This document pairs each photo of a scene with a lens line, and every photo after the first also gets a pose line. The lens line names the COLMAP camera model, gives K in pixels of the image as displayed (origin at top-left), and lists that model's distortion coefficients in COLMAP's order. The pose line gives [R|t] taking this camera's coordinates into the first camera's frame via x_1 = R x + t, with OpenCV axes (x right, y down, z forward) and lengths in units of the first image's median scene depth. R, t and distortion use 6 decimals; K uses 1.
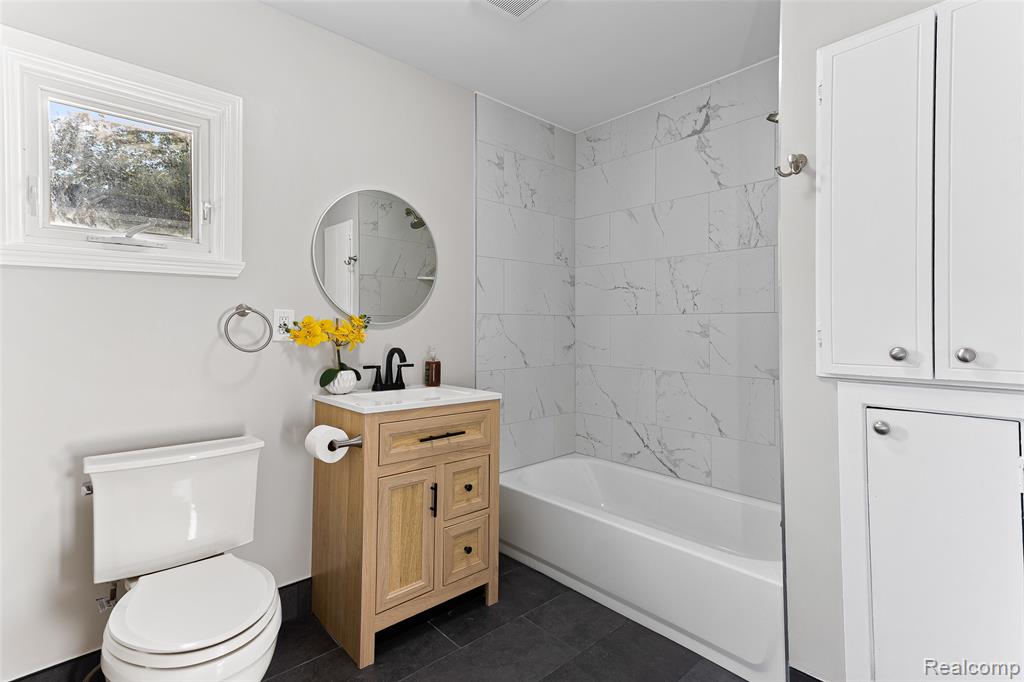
lens RADIAL K [[498.4, 0, 515.6], [0, 498.4, 320.7], [0, 0, 1]] dist [0.026735, 0.000348]
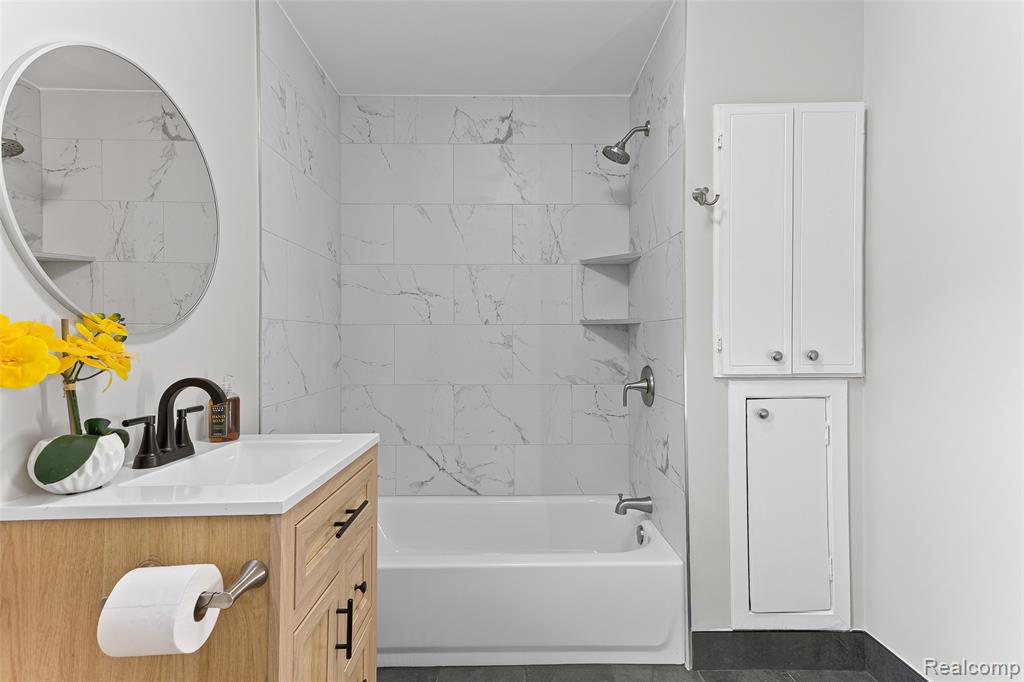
lens RADIAL K [[486.8, 0, 511.5], [0, 486.8, 333.8], [0, 0, 1]] dist [0.024220, 0.000451]
pose [[0.665384, 0.003551, 0.746492, -0.344853], [-0.003669, 0.999992, -0.001487, 0.005915], [-0.746492, -0.001749, 0.665392, 0.343624]]
